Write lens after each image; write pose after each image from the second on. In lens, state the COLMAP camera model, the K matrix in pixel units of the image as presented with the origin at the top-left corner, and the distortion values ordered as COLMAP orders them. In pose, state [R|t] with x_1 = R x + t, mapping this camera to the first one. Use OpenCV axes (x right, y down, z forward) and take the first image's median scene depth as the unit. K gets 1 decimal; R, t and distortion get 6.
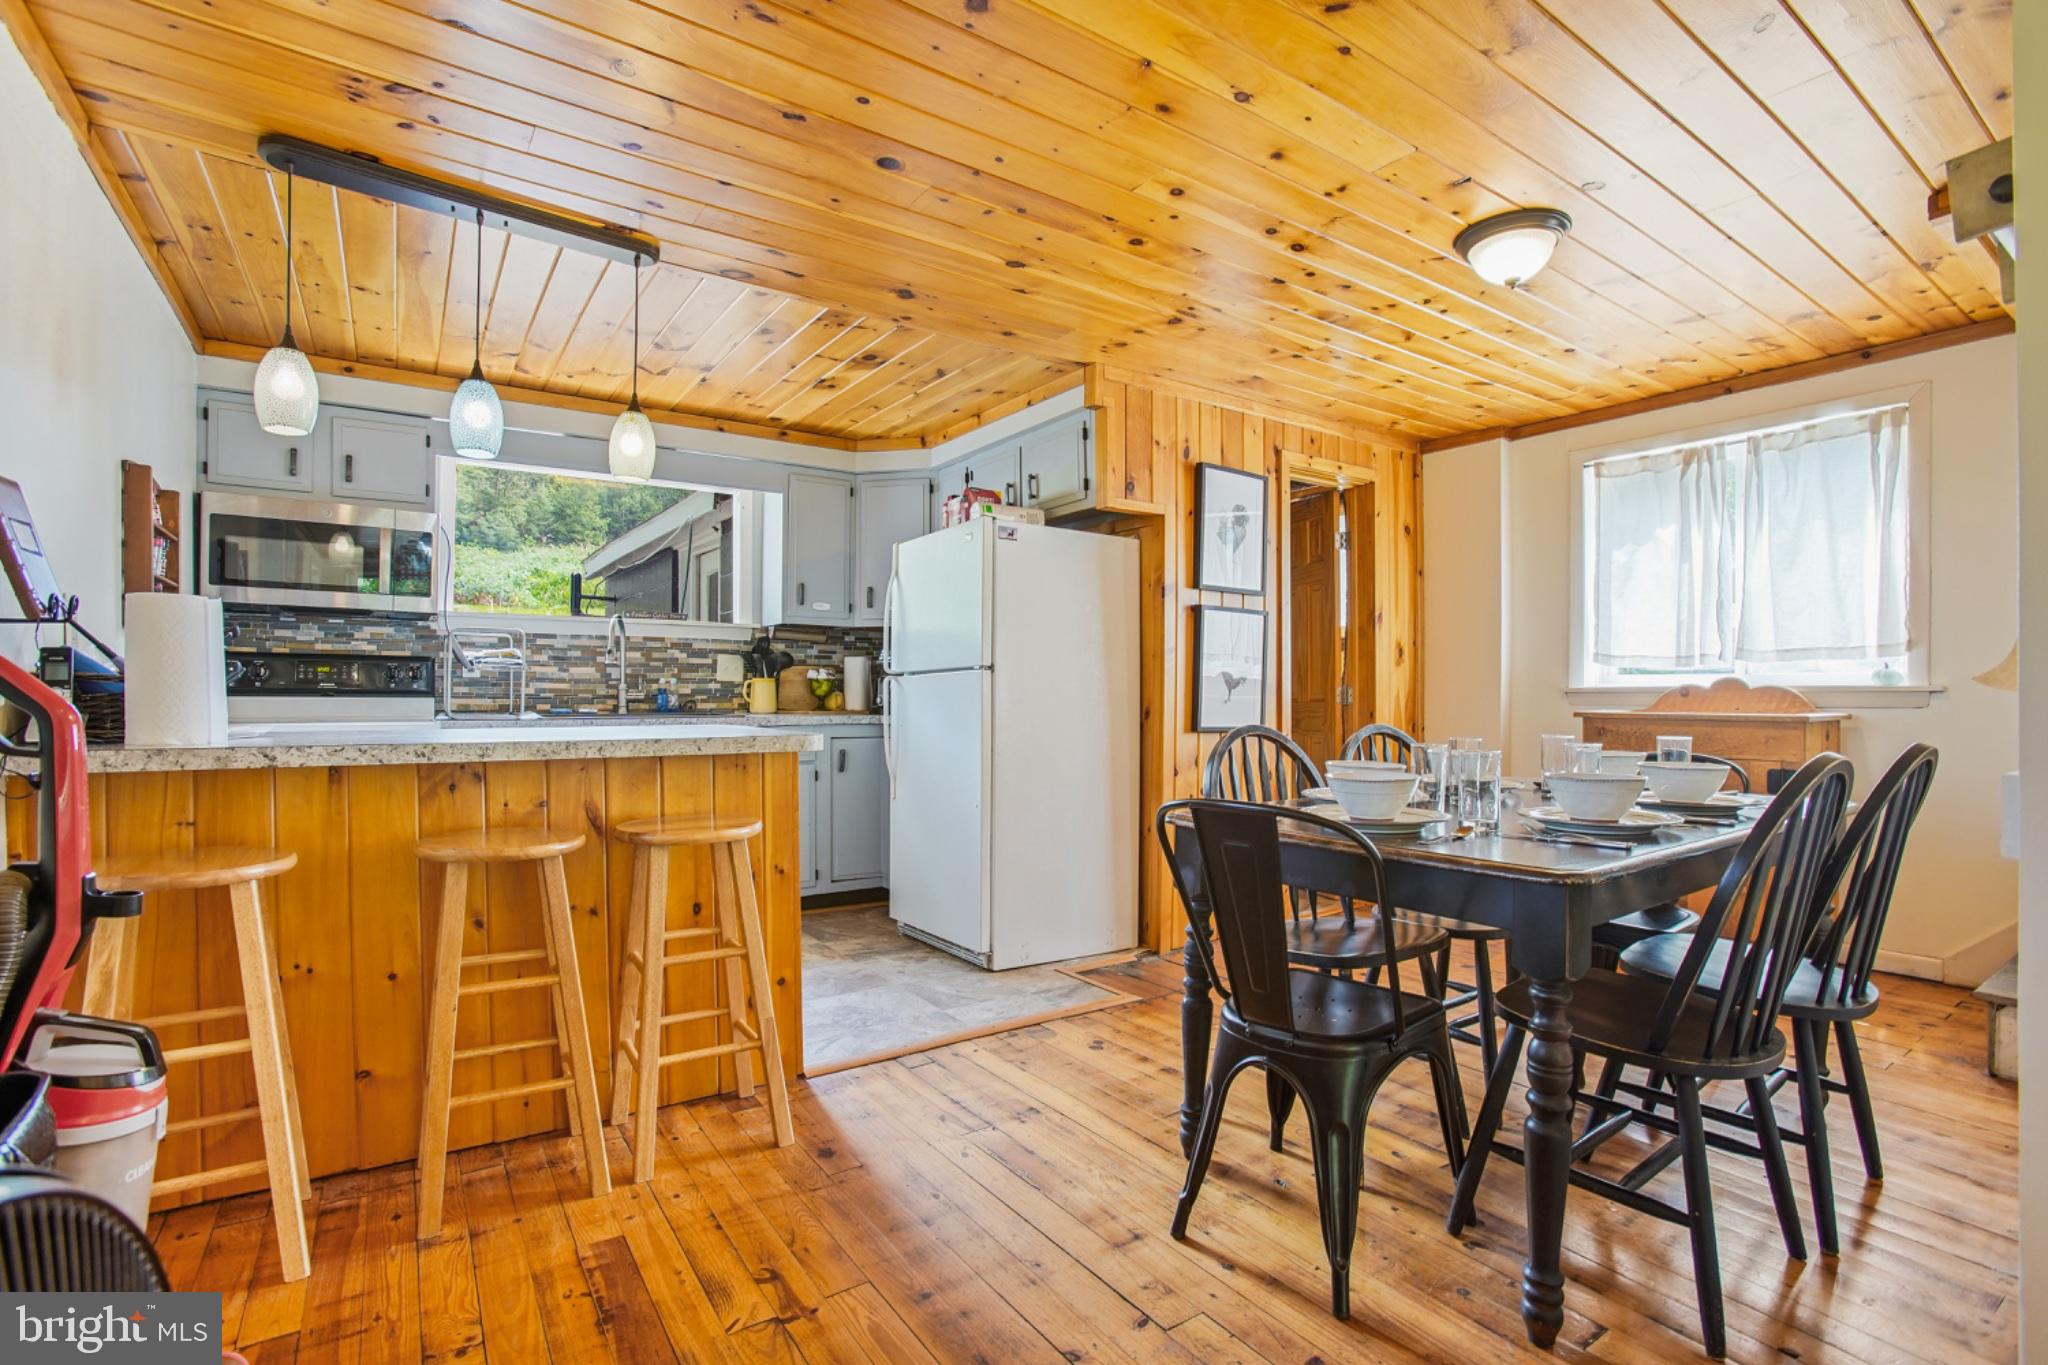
lens RADIAL K [[942.0, 0, 1024.0], [0, 942.0, 682.5], [0, 0, 1]] dist [-0.046195, 0.015488]
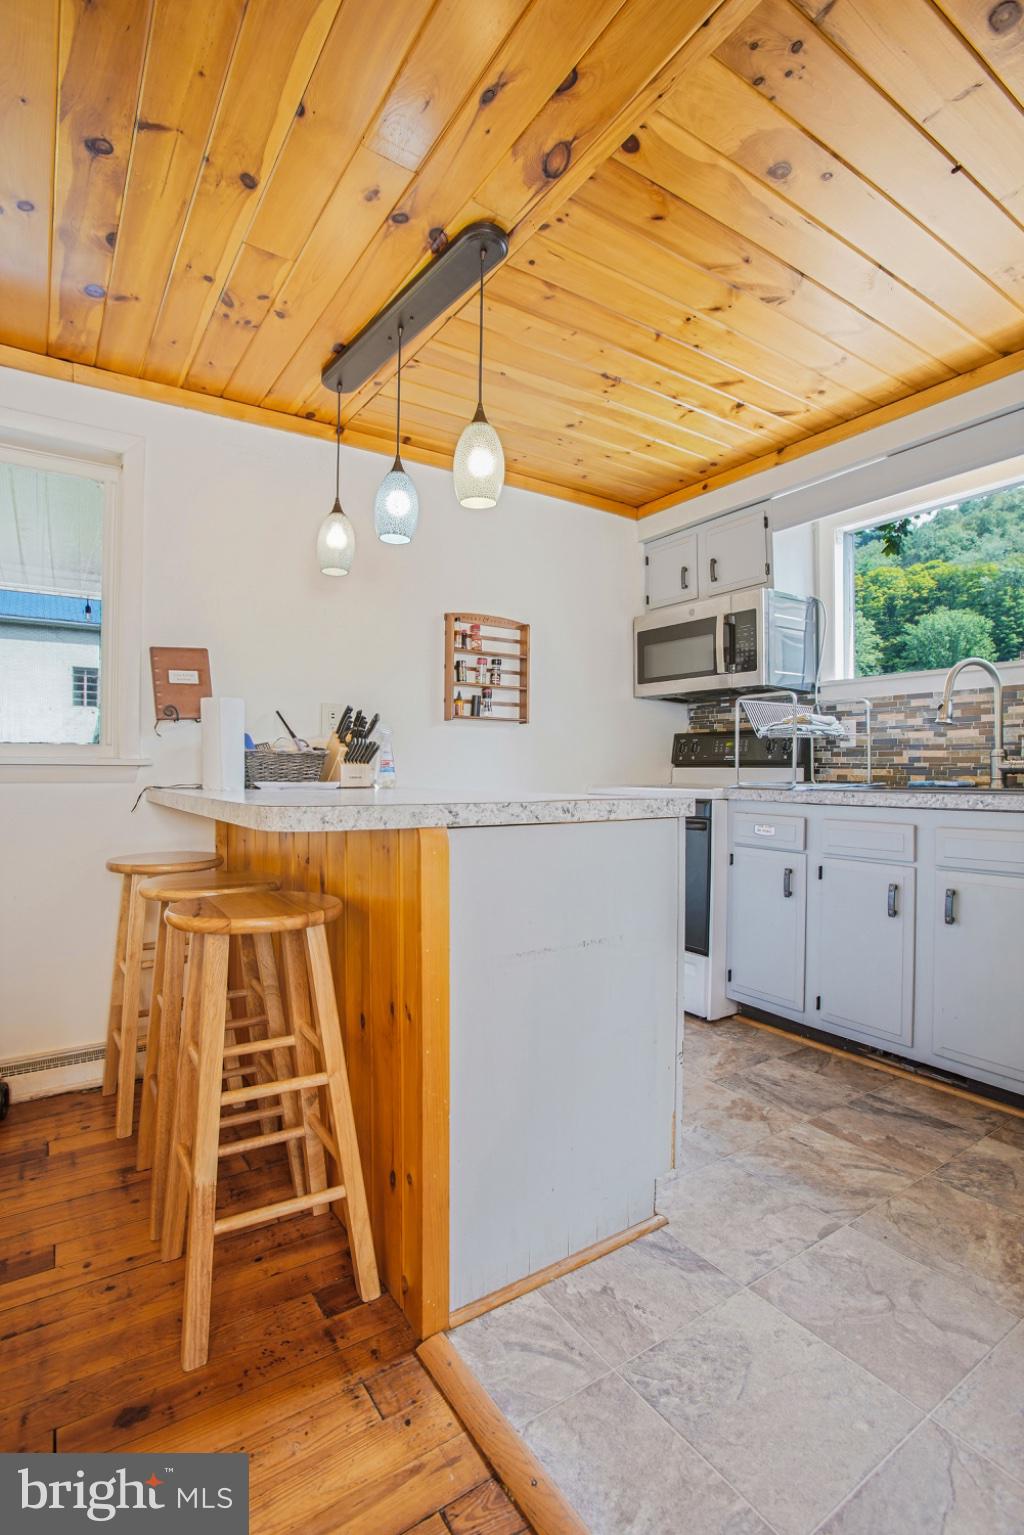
lens RADIAL K [[720.9, 0, 512.1], [0, 720.9, 761.2], [0, 0, 1]] dist [-0.085568, 0.041985]
pose [[-0.012445, -0.016922, -0.999779, 0.139791], [0.005751, 0.999839, -0.016995, 0.019330], [0.999906, -0.005961, -0.012345, 0.632700]]
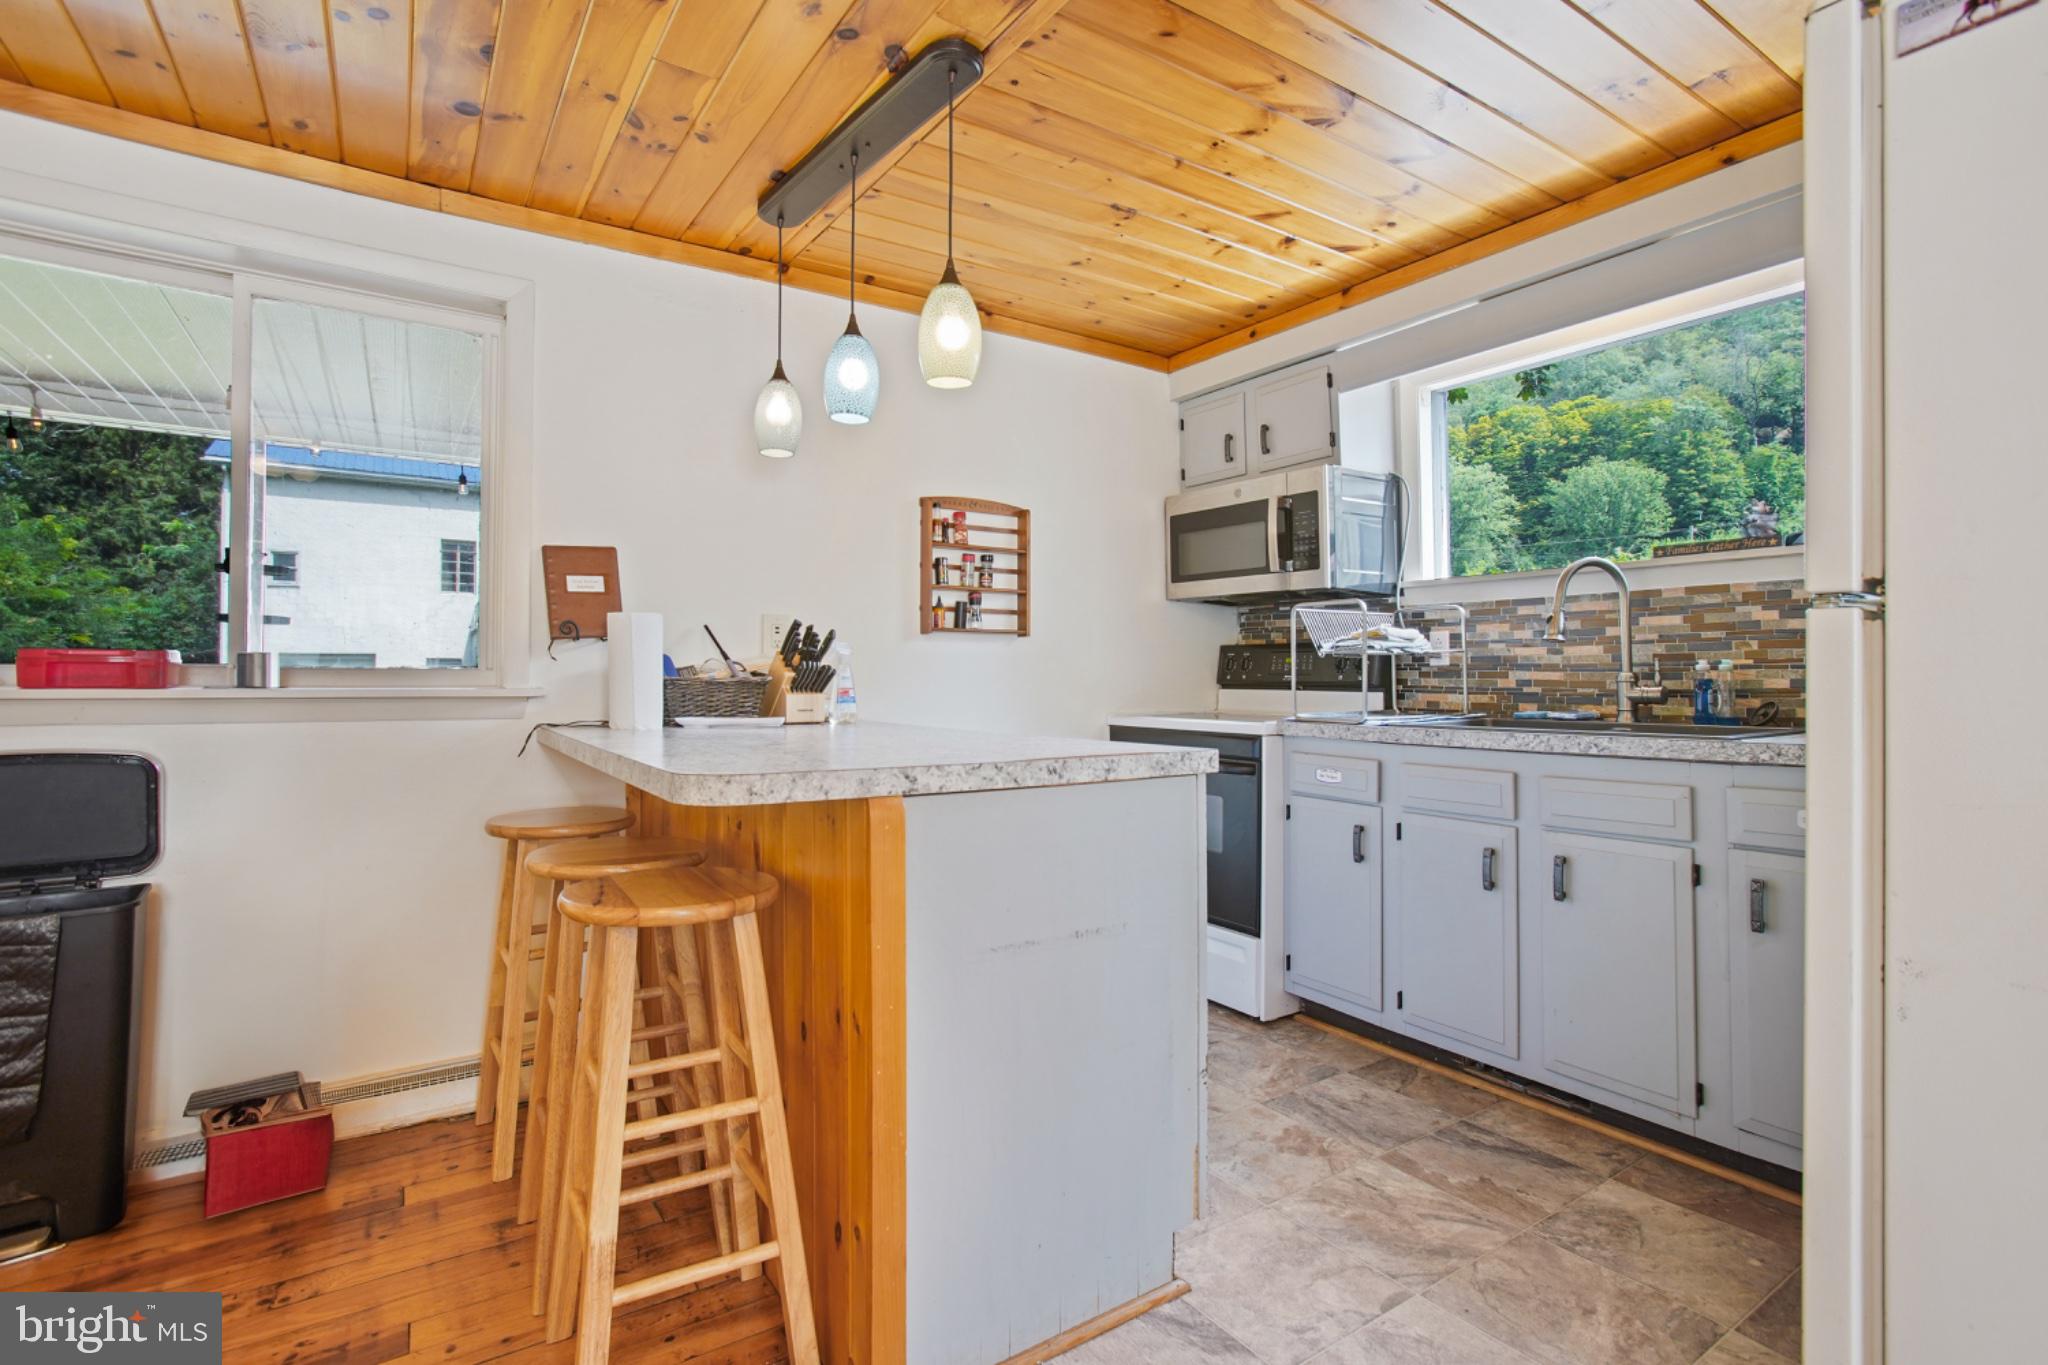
lens RADIAL K [[957.5, 0, 1023.2], [0, 957.5, 638.7], [0, 0, 1]] dist [-0.072284, 0.042295]
pose [[-0.016444, -0.042684, -0.998953, 0.167186], [0.009894, 0.999033, -0.042851, 0.002136], [0.999816, -0.010588, -0.016006, 0.648752]]
